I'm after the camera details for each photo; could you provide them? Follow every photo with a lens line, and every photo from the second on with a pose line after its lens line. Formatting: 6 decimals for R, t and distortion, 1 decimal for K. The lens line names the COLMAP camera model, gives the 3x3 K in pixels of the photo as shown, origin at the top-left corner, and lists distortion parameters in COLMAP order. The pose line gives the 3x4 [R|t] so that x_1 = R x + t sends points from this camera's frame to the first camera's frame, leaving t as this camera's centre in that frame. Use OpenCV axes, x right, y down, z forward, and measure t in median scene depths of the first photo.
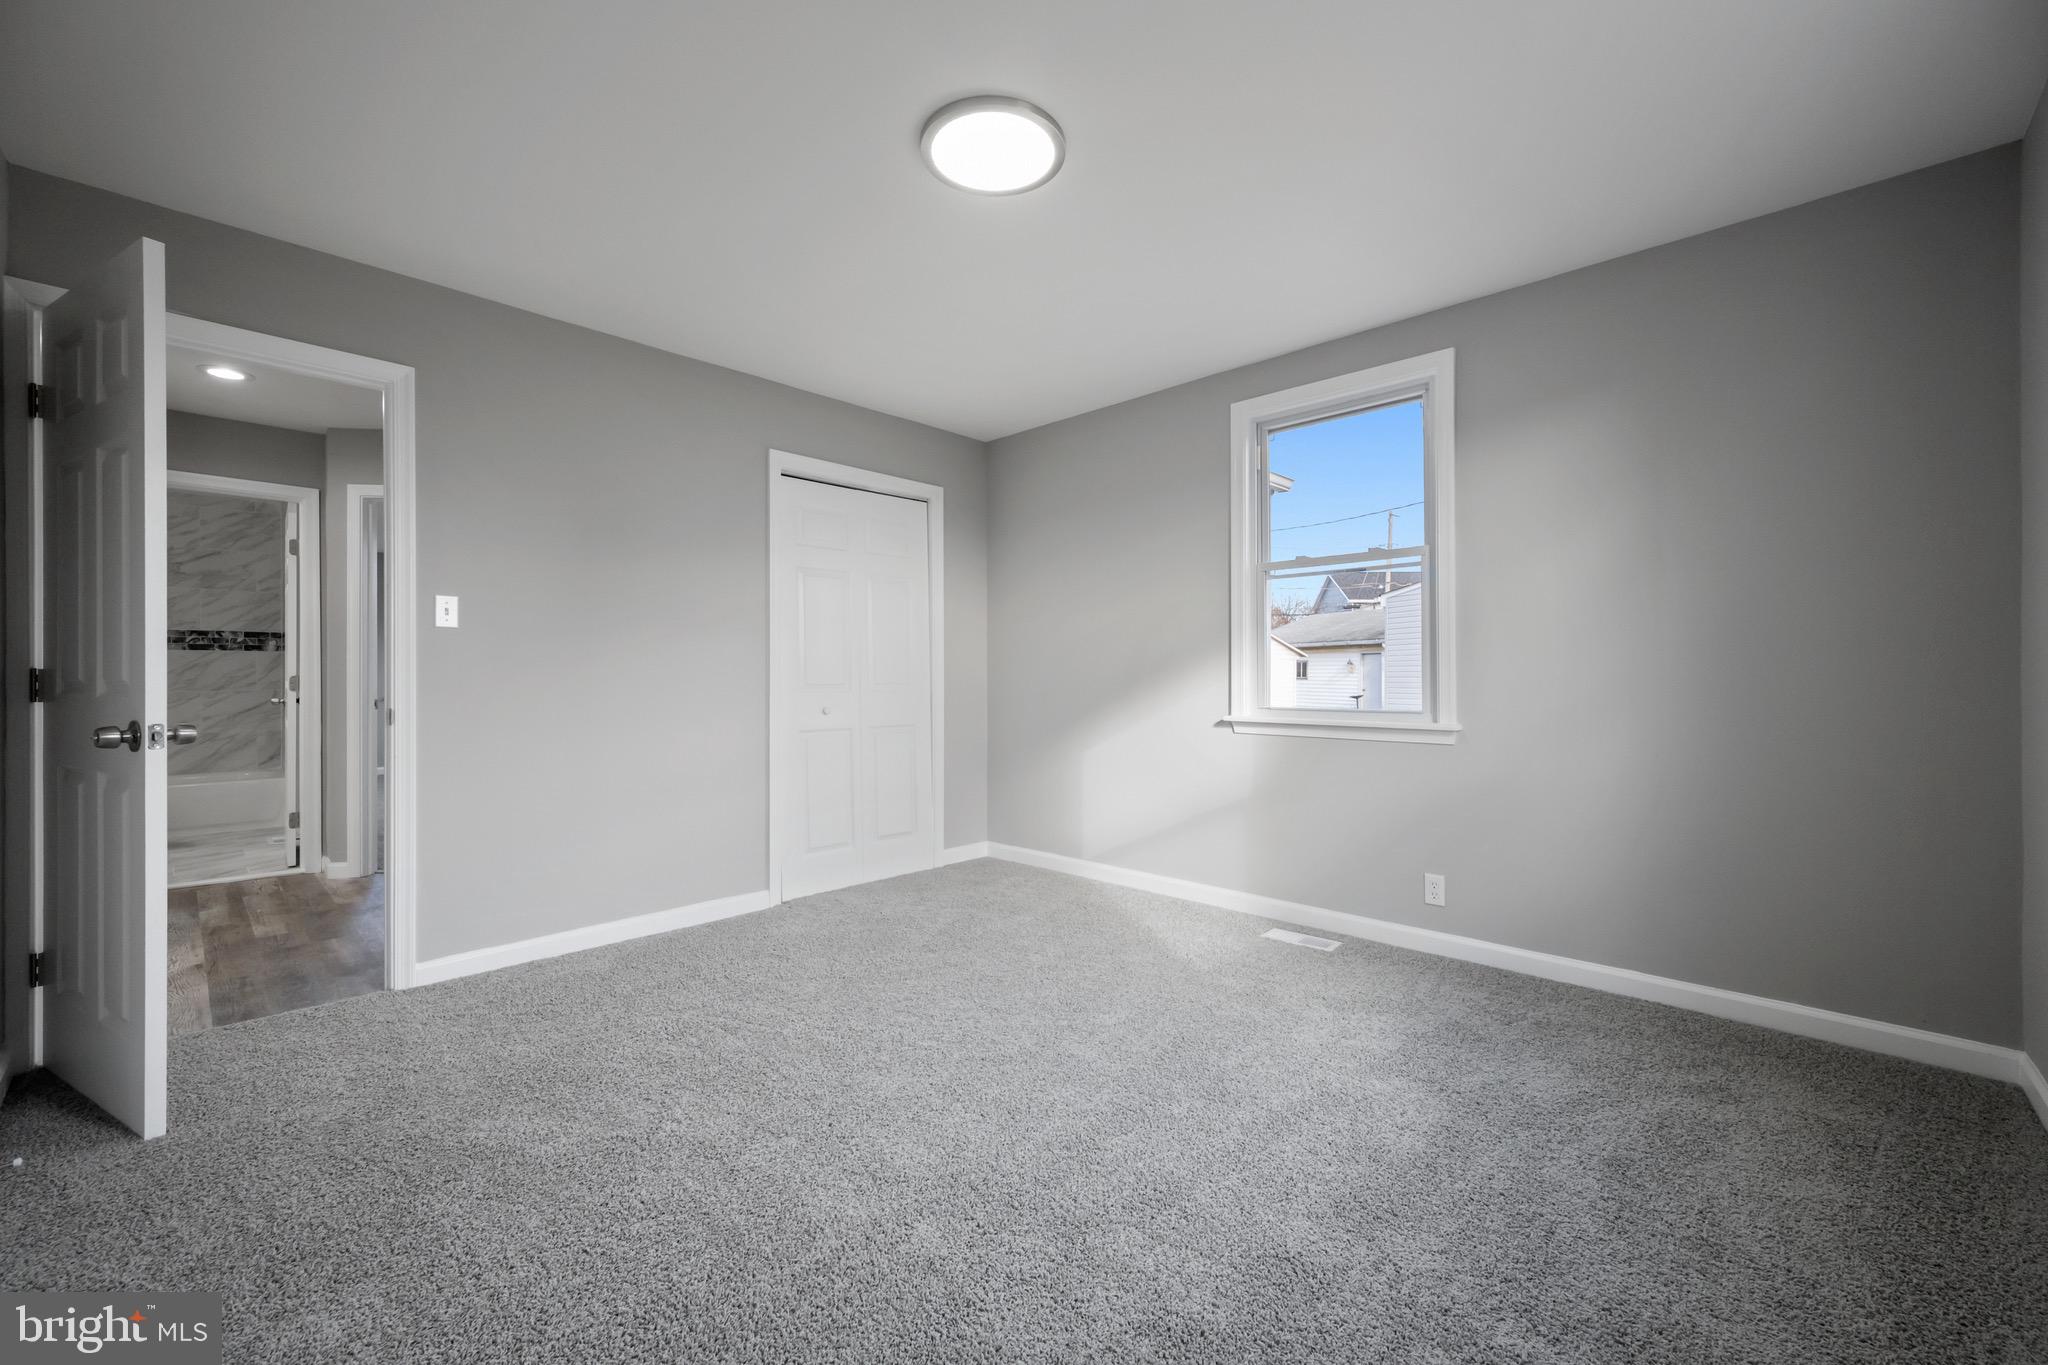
lens RADIAL K [[806.3, 0, 1024.0], [0, 806.3, 682.5], [0, 0, 1]] dist [0.001002, 0.000302]
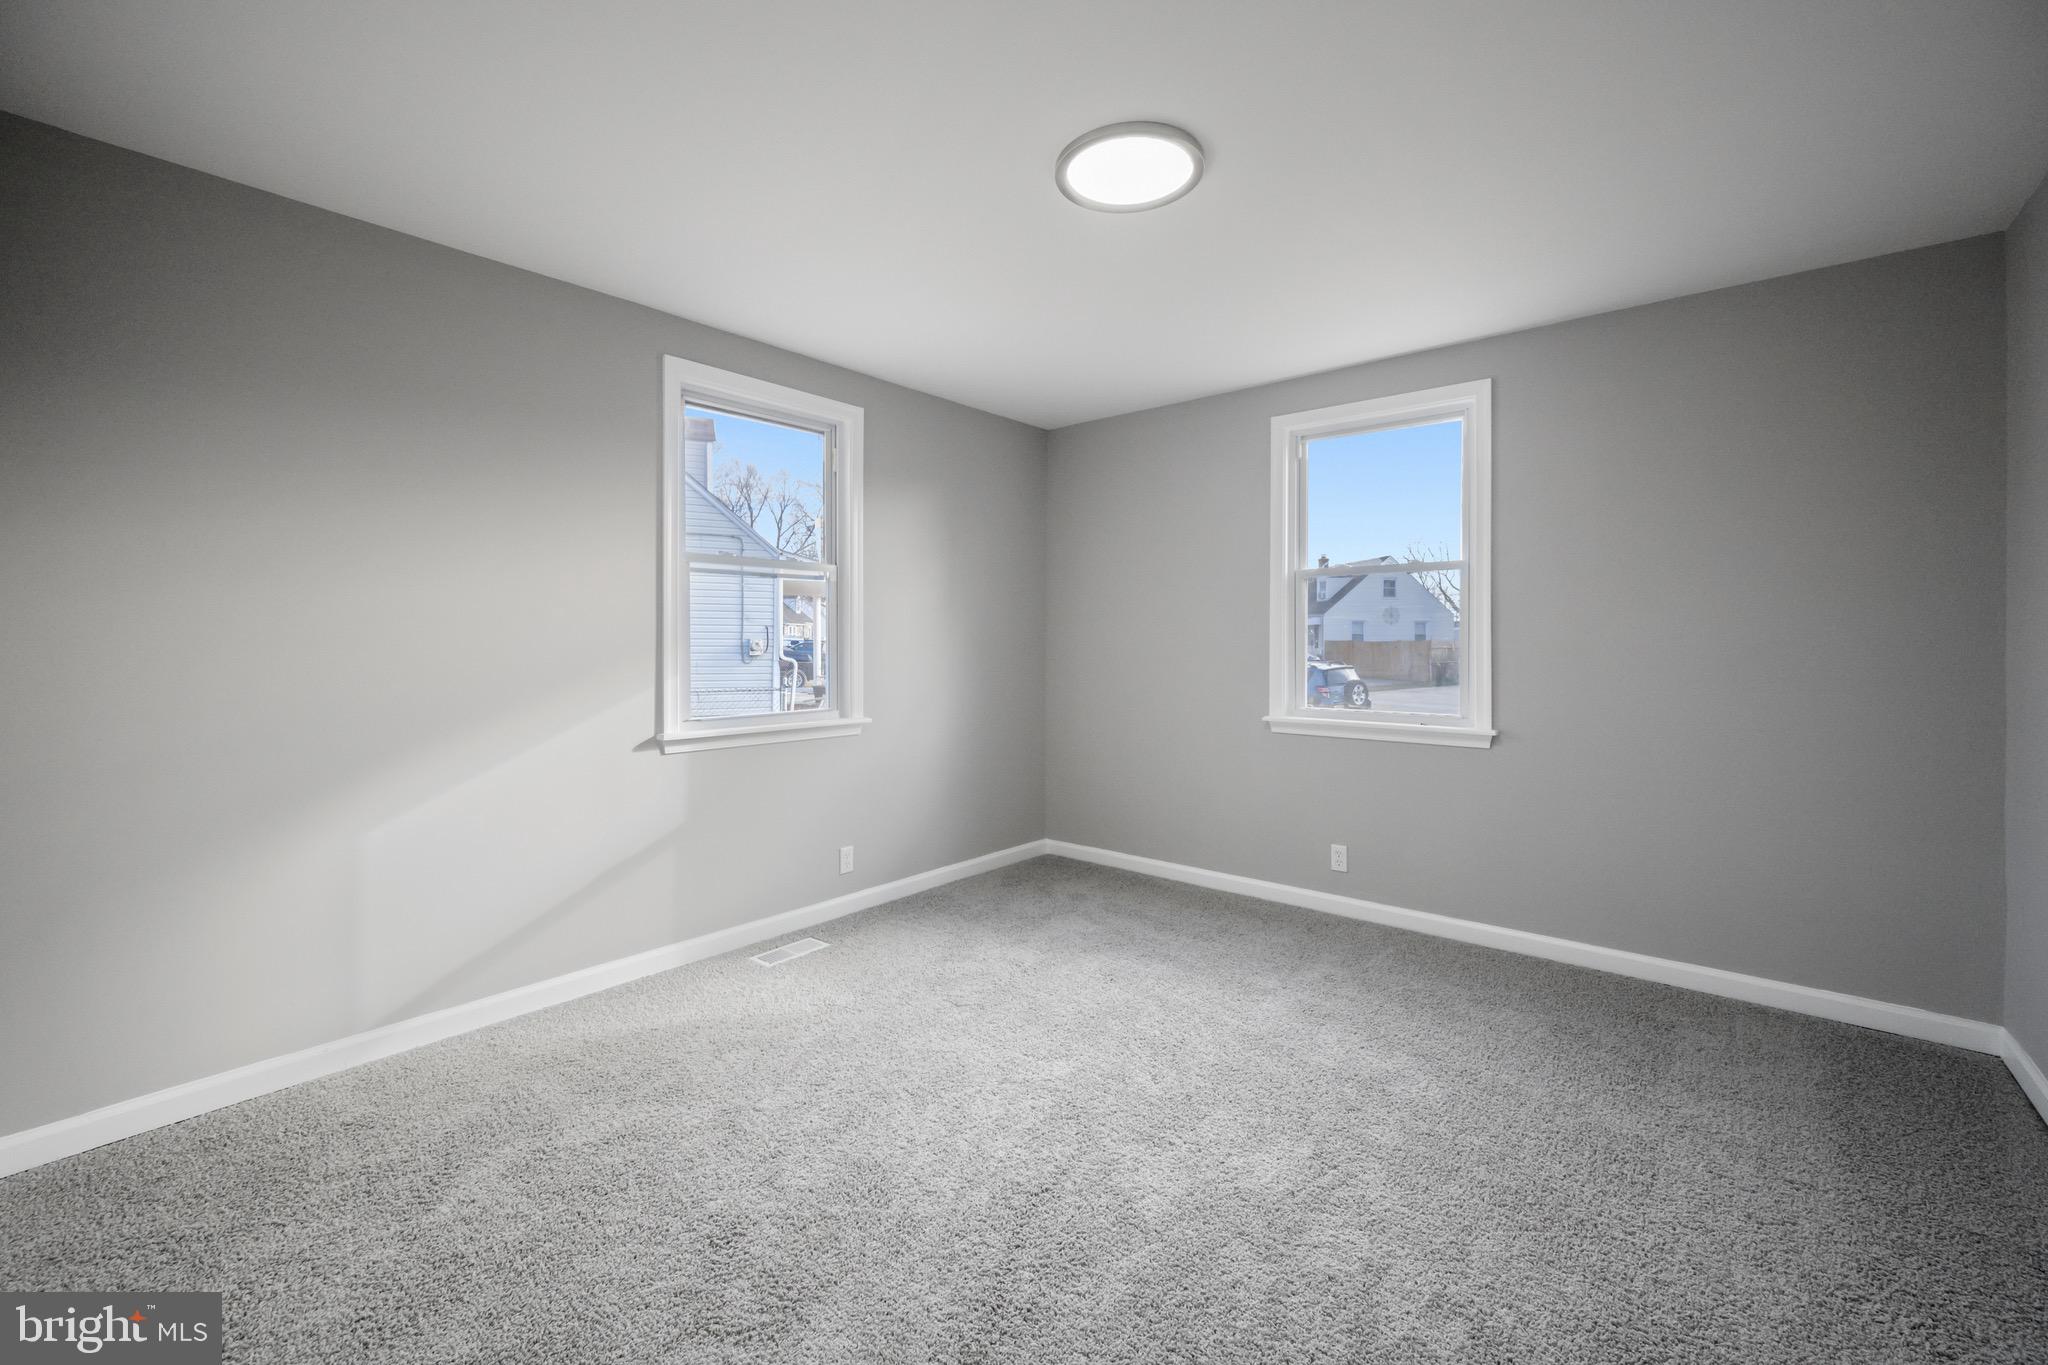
lens RADIAL K [[825.5, 0, 1023.0], [0, 825.5, 643.6], [0, 0, 1]] dist [0.000532, 0.000081]
pose [[-0.057663, -0.005360, 0.998322, -0.700511], [0.002775, 0.999981, 0.005529, -0.063922], [-0.998332, 0.003090, -0.057647, 0.802531]]
